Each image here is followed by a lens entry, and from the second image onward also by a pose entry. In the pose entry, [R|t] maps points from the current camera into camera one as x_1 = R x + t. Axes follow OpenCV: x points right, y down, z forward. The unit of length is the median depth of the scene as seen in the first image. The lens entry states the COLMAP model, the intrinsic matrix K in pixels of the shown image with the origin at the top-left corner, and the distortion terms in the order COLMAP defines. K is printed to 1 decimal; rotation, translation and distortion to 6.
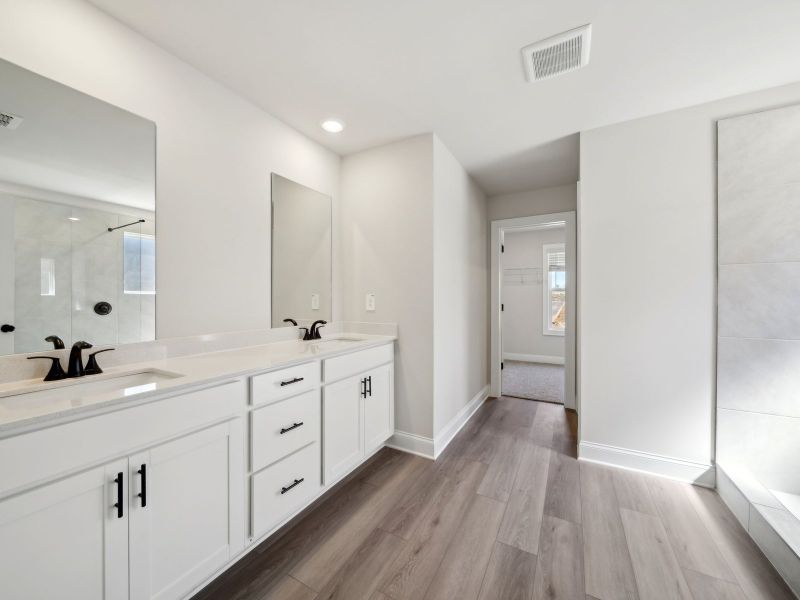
lens RADIAL K [[314.7, 0, 398.0], [0, 314.7, 300.3], [0, 0, 1]] dist [-0.002975, 0.000120]
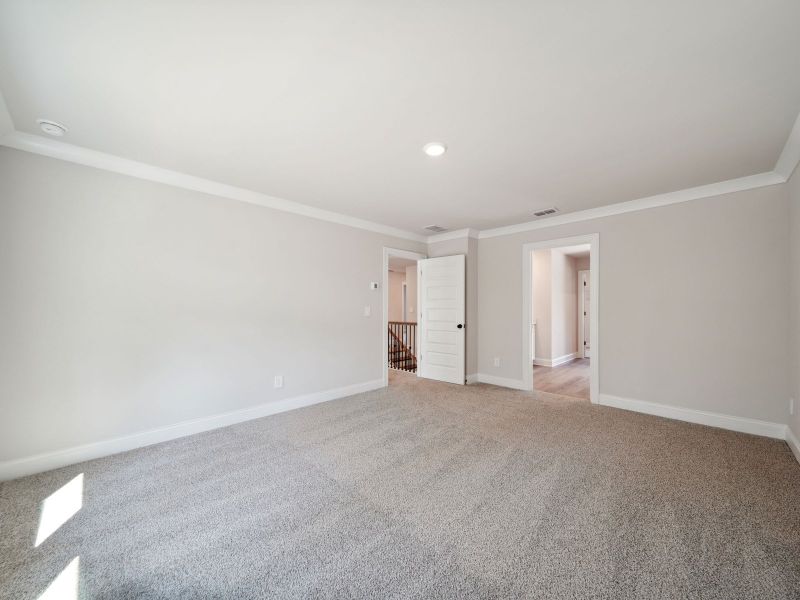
lens RADIAL K [[314.7, 0, 401.1], [0, 314.7, 301.8], [0, 0, 1]] dist [-0.002975, 0.000120]
pose [[0.961706, -0.003496, -0.274059, -0.256309], [-0.000234, 0.999908, -0.013579, -0.027032], [0.274082, 0.013123, 0.961617, -1.317687]]
